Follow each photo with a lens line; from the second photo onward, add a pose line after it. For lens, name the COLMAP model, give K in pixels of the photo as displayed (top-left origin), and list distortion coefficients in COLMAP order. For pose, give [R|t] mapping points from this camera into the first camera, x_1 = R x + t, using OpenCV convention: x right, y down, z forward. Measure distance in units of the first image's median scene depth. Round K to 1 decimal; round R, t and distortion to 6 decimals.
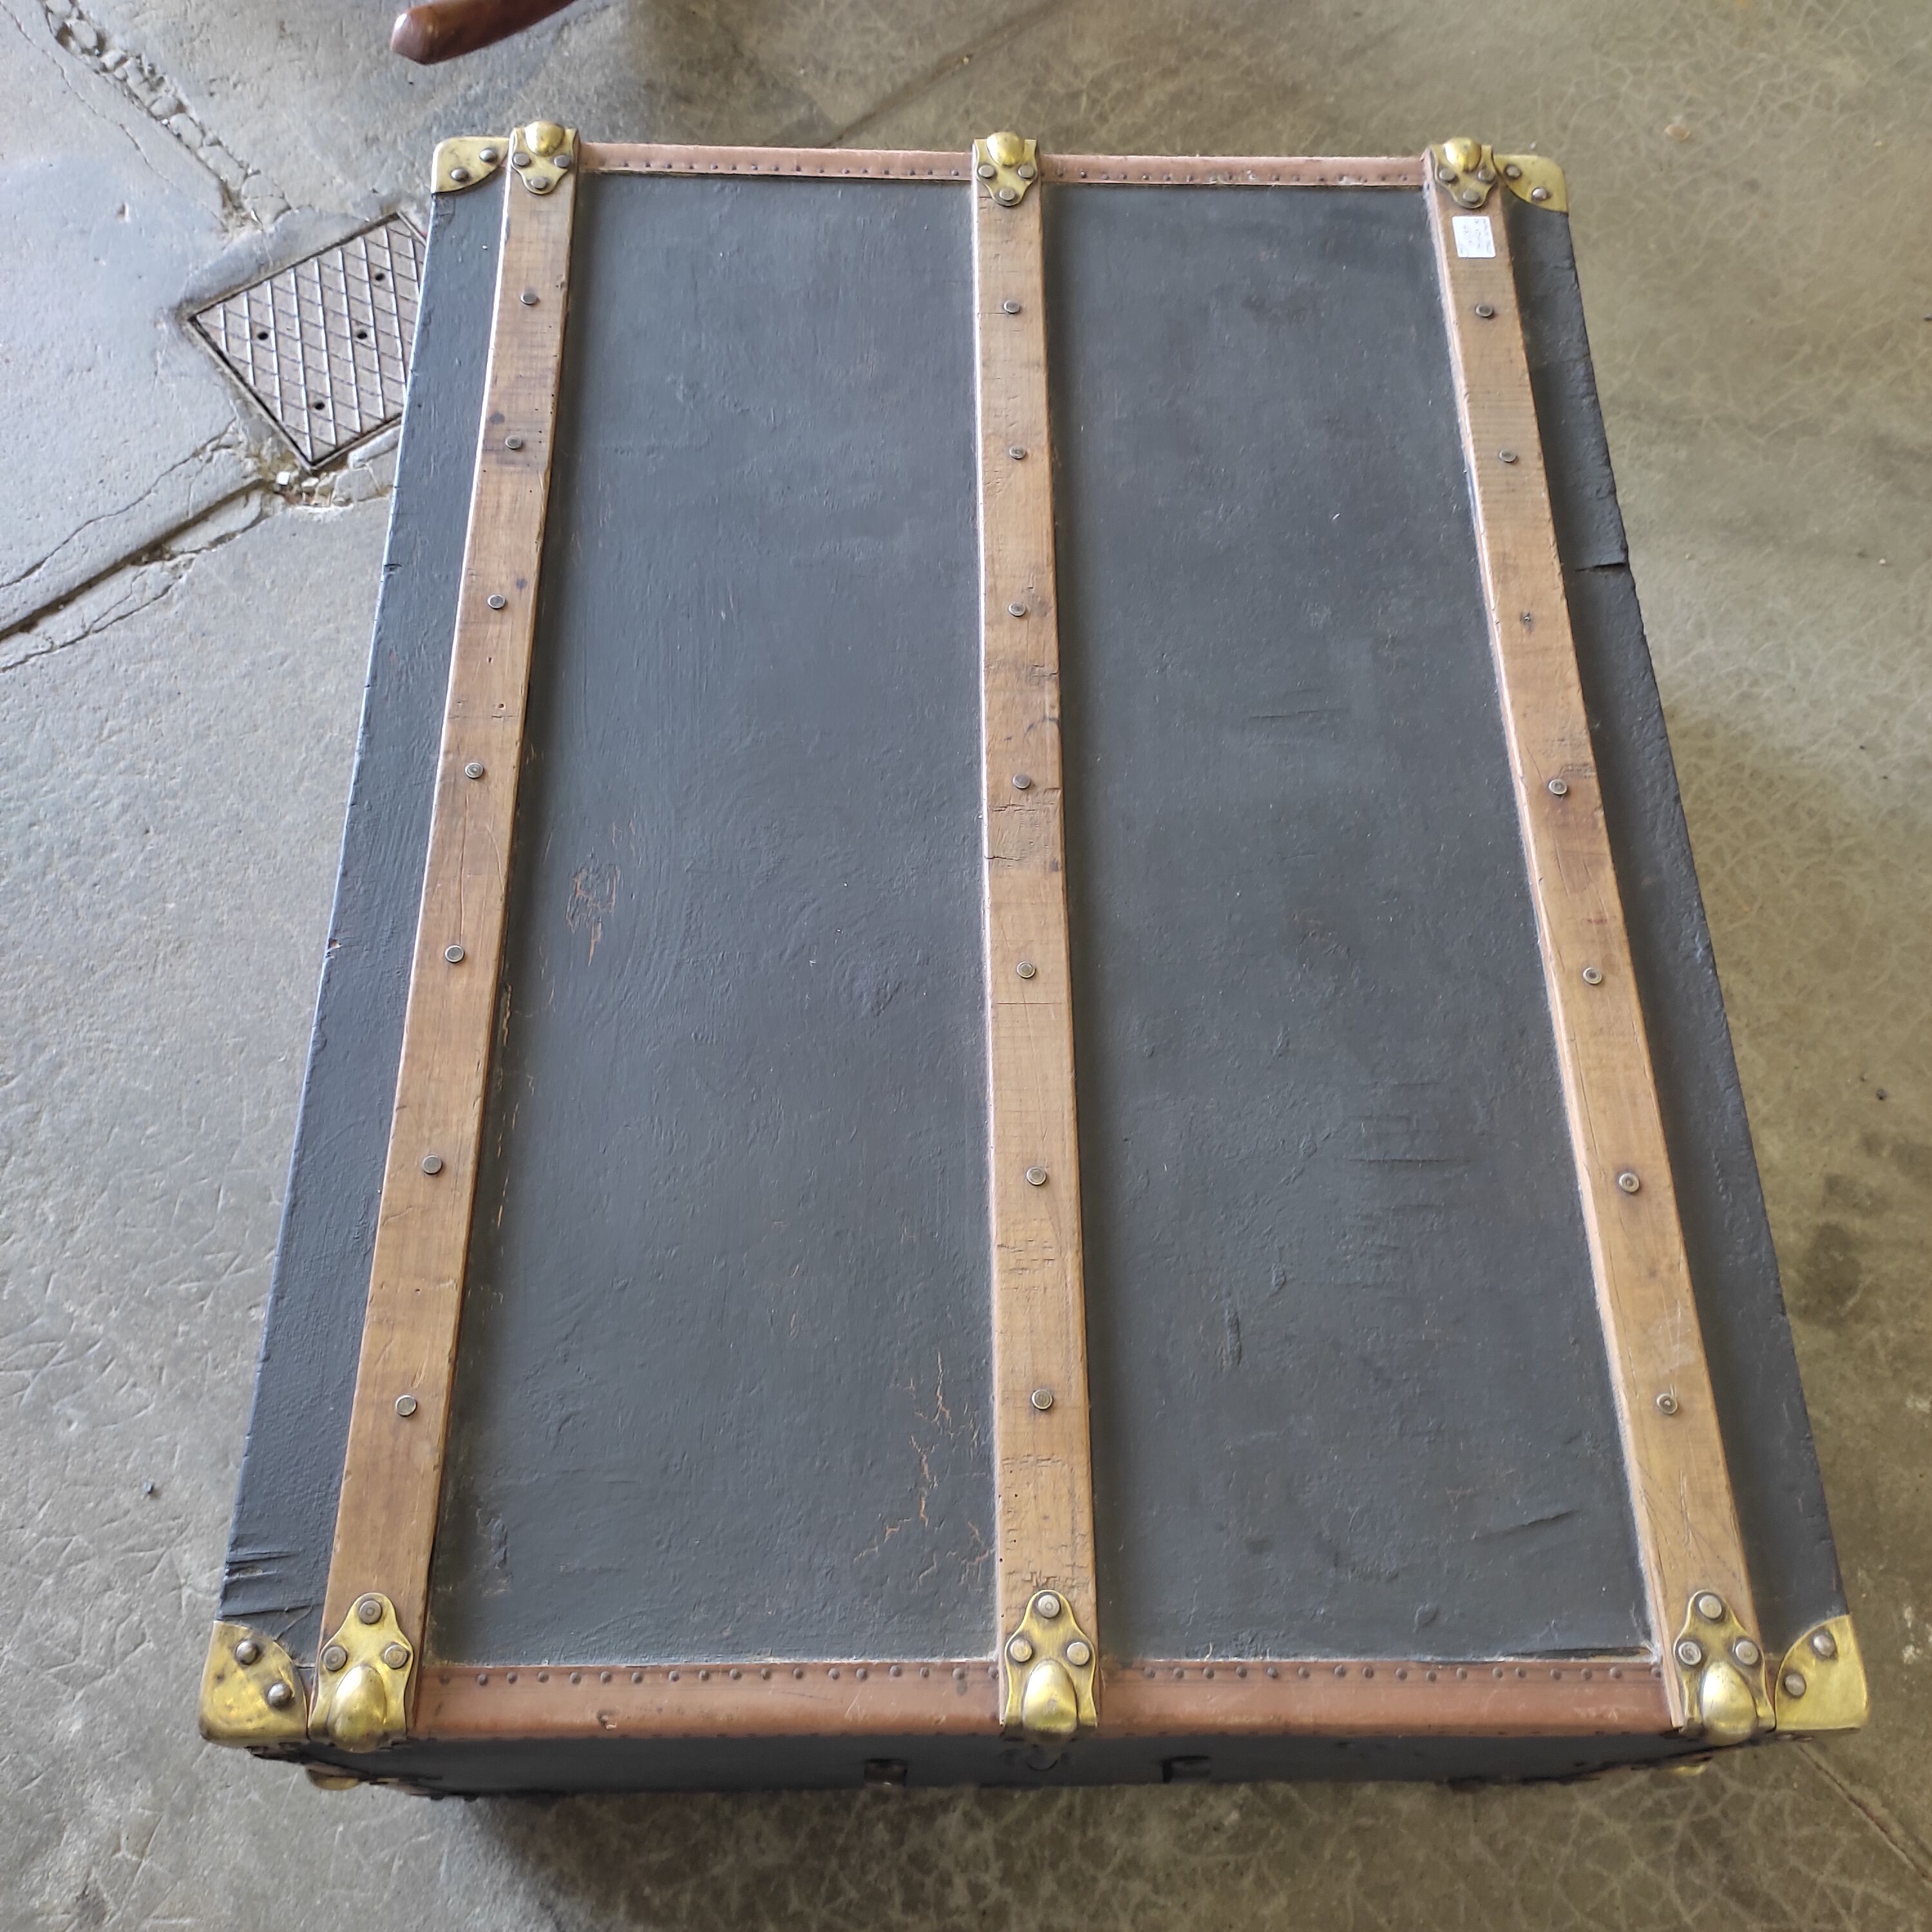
lens RADIAL K [[1878.5, 0, 967.1], [0, 1878.5, 979.0], [0, 0, 1]] dist [0.115823, 0.000000]
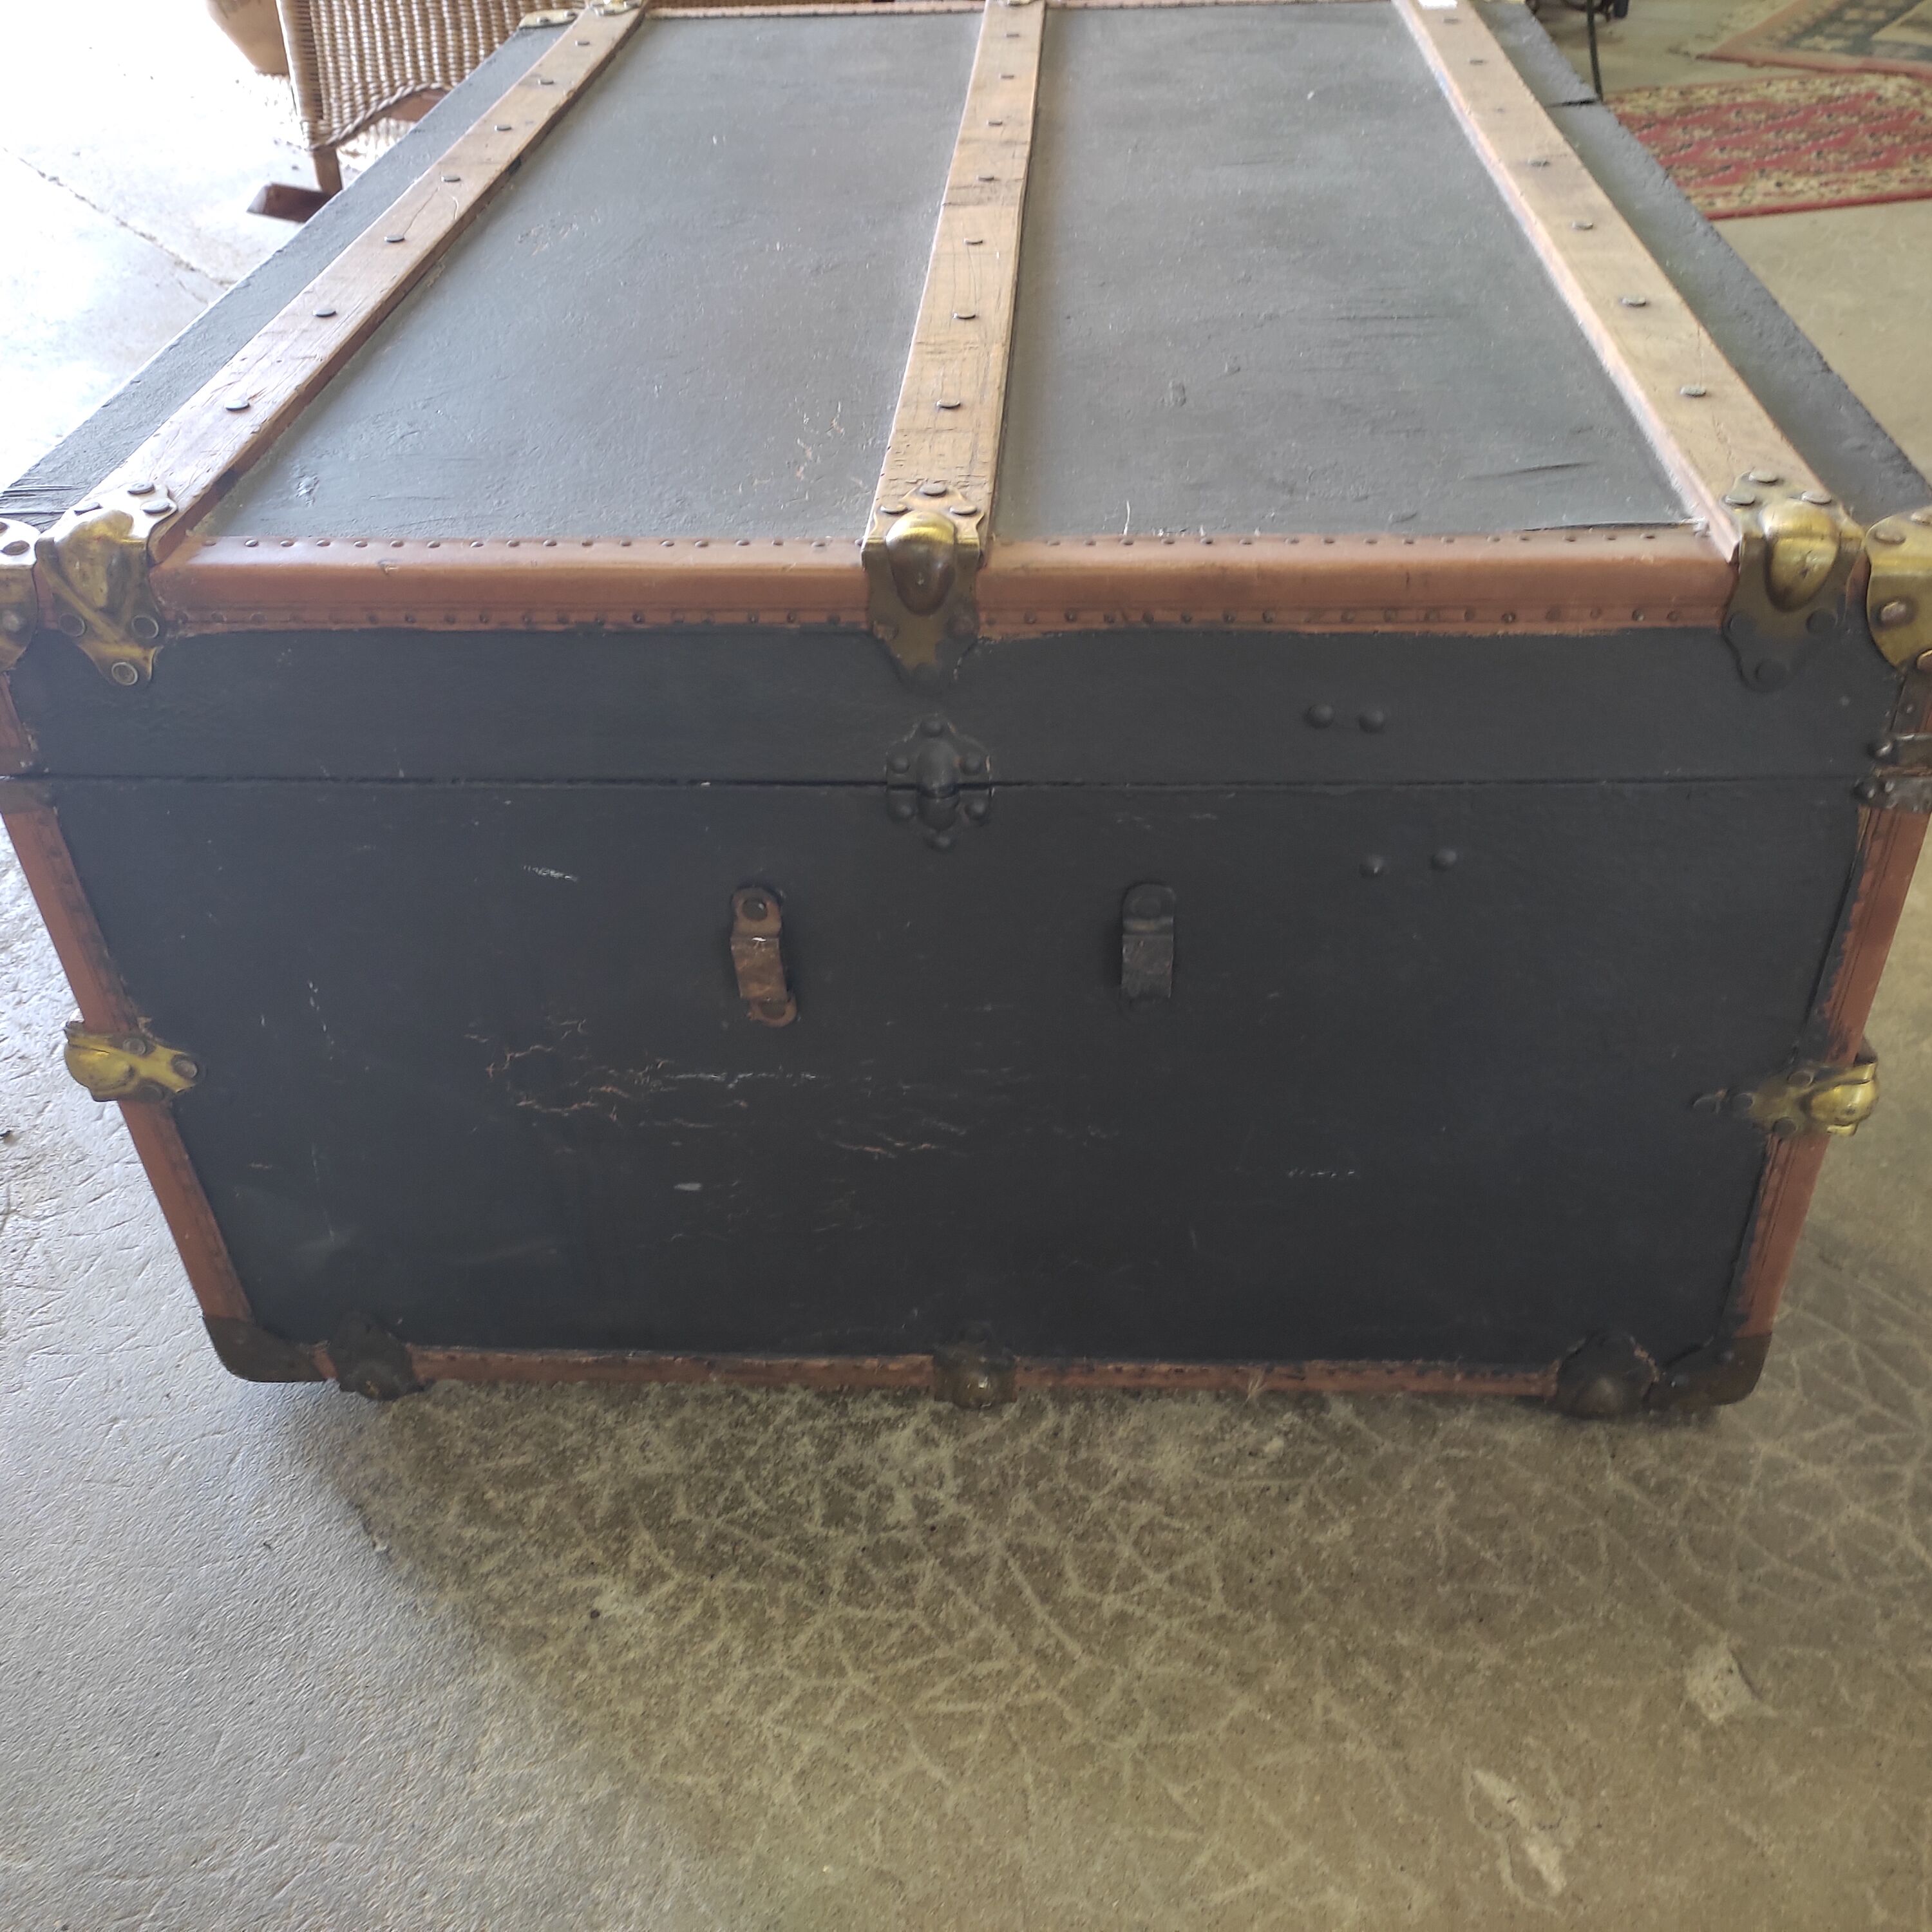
lens RADIAL K [[1878.5, 0, 974.7], [0, 1878.5, 968.3], [0, 0, 1]] dist [0.115823, 0.000000]
pose [[0.996030, -0.015285, -0.087692, 0.090522], [-0.028272, 0.879814, -0.474476, 0.632912], [0.084405, 0.475072, 0.875889, 0.262735]]
